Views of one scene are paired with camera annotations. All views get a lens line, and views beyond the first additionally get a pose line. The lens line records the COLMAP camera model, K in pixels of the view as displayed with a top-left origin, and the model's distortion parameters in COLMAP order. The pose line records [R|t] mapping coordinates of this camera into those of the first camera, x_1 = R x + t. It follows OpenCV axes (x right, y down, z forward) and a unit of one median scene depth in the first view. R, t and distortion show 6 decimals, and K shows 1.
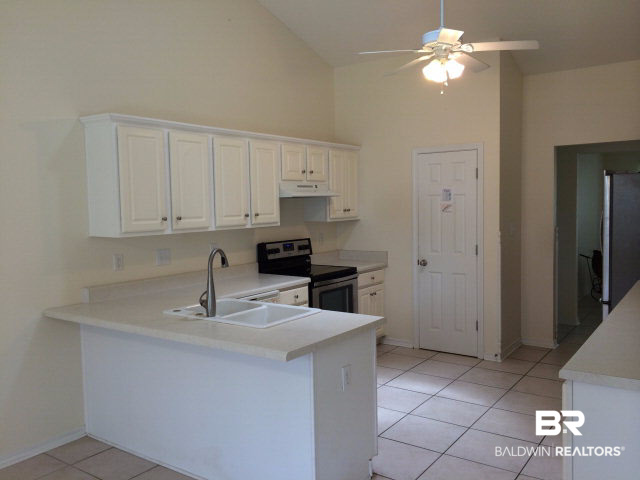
lens RADIAL K [[564.2, 0, 320.0], [0, 564.2, 240.0], [0, 0, 1]] dist [0.021778, 0.007994]
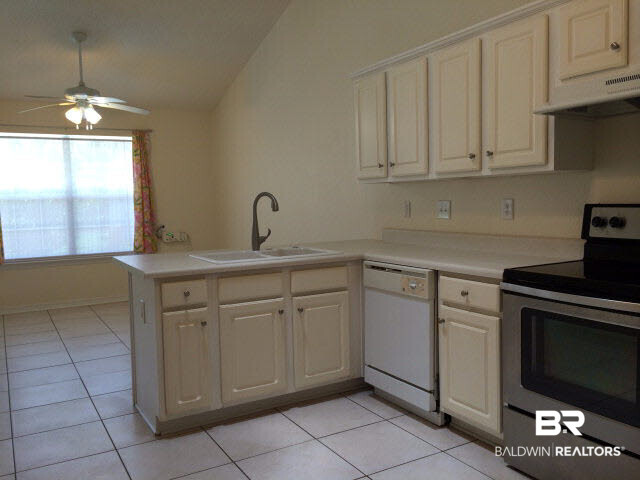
lens RADIAL K [[564.2, 0, 320.0], [0, 564.2, 240.0], [0, 0, 1]] dist [0.021778, 0.007994]
pose [[-0.416073, 0.100838, -0.903723, 0.633638], [-0.026115, 0.992097, 0.122722, -0.026401], [0.908956, 0.074662, -0.410151, 1.300824]]
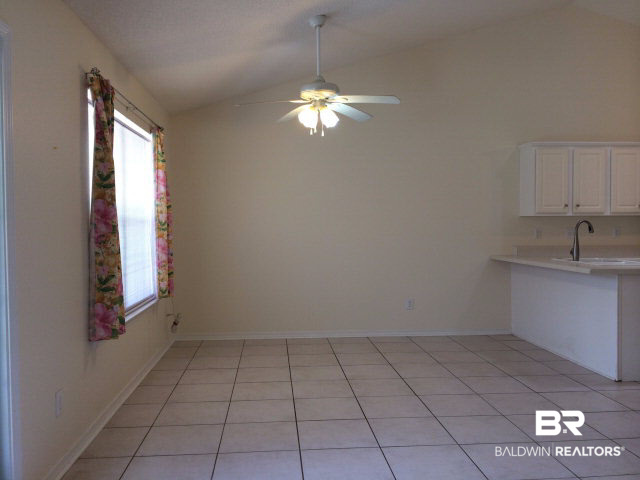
lens RADIAL K [[564.2, 0, 320.0], [0, 564.2, 240.0], [0, 0, 1]] dist [0.021778, 0.007994]
pose [[0.645861, 0.030238, -0.762856, 0.474304], [-0.054789, 0.998475, -0.006809, 0.104280], [0.761487, 0.046194, 0.646532, -0.510965]]
